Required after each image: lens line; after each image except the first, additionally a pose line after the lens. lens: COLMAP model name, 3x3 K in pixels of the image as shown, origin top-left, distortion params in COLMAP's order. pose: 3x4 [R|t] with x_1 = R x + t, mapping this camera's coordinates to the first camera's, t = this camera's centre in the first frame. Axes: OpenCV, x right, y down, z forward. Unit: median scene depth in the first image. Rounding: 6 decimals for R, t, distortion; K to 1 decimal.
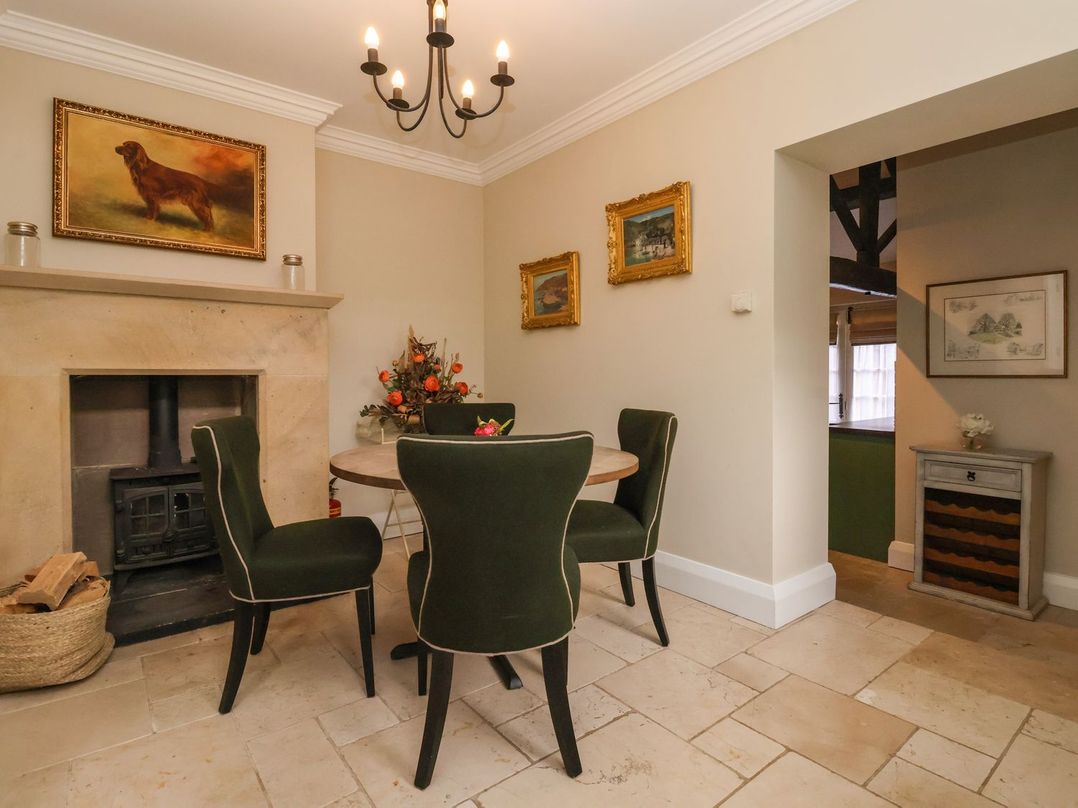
lens RADIAL K [[562.9, 0, 538.3], [0, 562.9, 406.4], [0, 0, 1]] dist [0.001191, -0.013807]
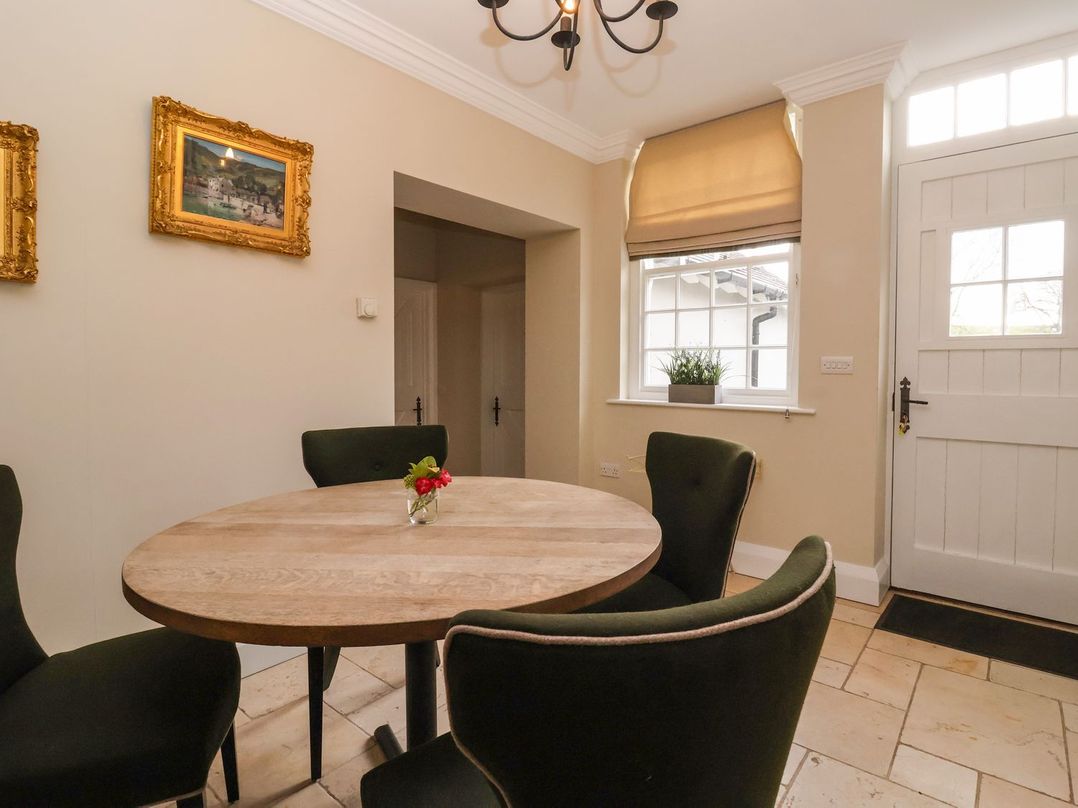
lens RADIAL K [[562.9, 0, 546.1], [0, 562.9, 396.3], [0, 0, 1]] dist [0.001191, -0.013807]
pose [[-0.208732, -0.048322, 0.976778, -0.587298], [0.044249, 0.997289, 0.058792, -0.067233], [-0.976971, 0.055493, -0.206028, 0.804894]]
